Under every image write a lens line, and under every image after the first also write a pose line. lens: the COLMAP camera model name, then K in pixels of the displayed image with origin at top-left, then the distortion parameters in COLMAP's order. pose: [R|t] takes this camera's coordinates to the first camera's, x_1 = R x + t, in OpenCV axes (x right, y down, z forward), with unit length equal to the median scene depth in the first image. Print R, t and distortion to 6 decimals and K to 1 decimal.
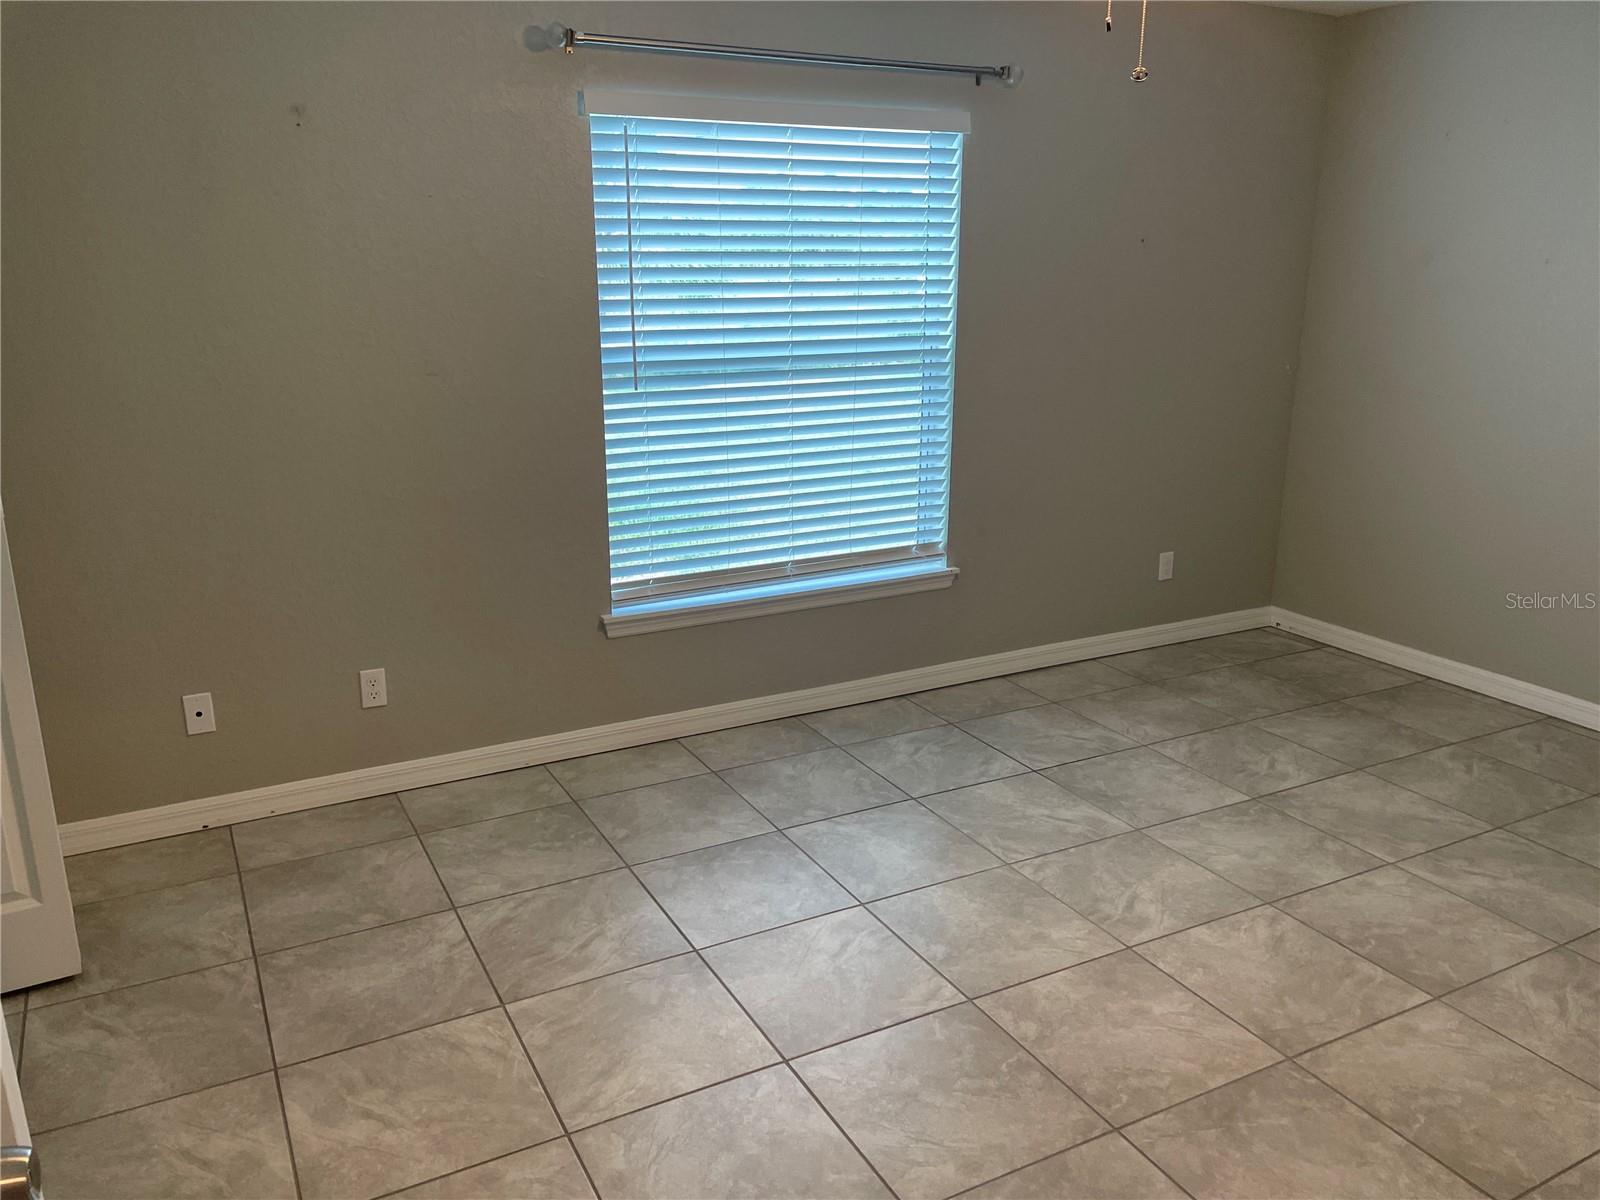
lens RADIAL K [[1210.4, 0, 798.2], [0, 1210.4, 599.9], [0, 0, 1]] dist [0.006249, -0.016490]
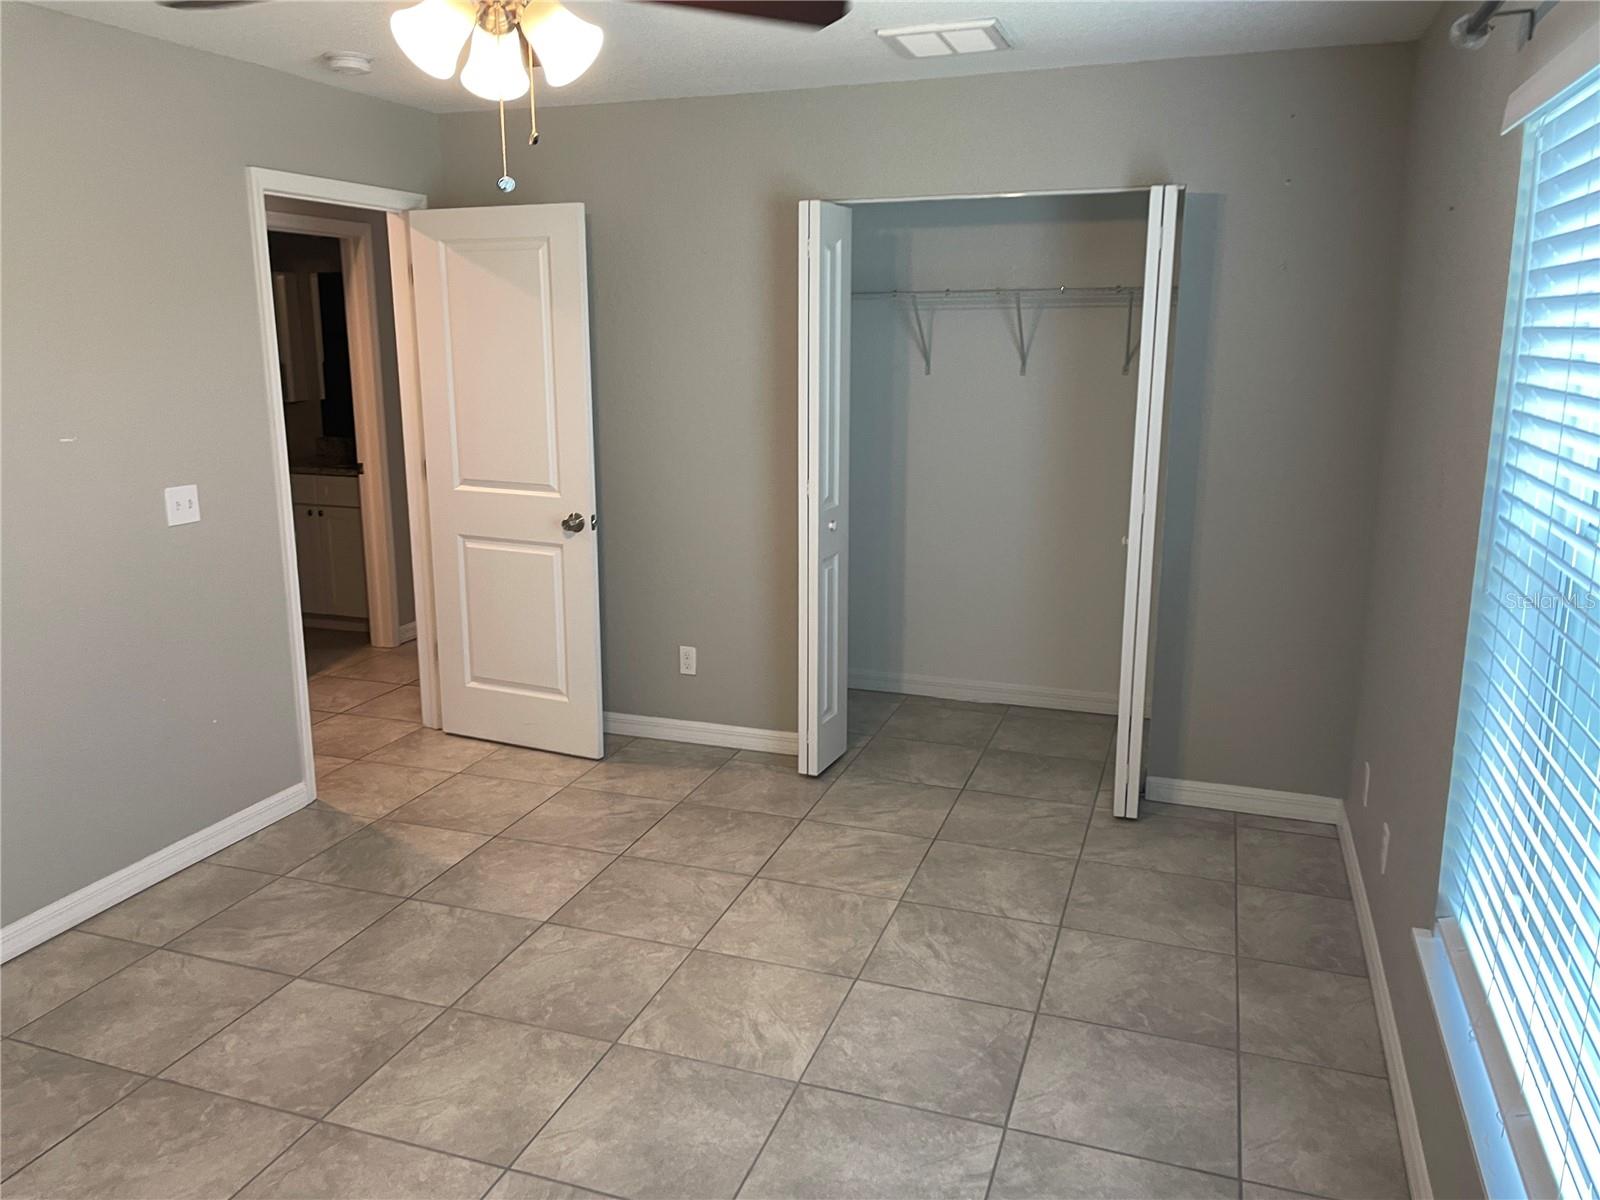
lens RADIAL K [[1210.4, 0, 799.3], [0, 1210.4, 597.2], [0, 0, 1]] dist [0.006249, -0.016490]
pose [[-0.735564, 0.152850, -0.659986, 0.684242], [-0.180960, 0.894485, 0.408841, -0.504083], [0.652839, 0.420160, -0.630291, 1.648942]]
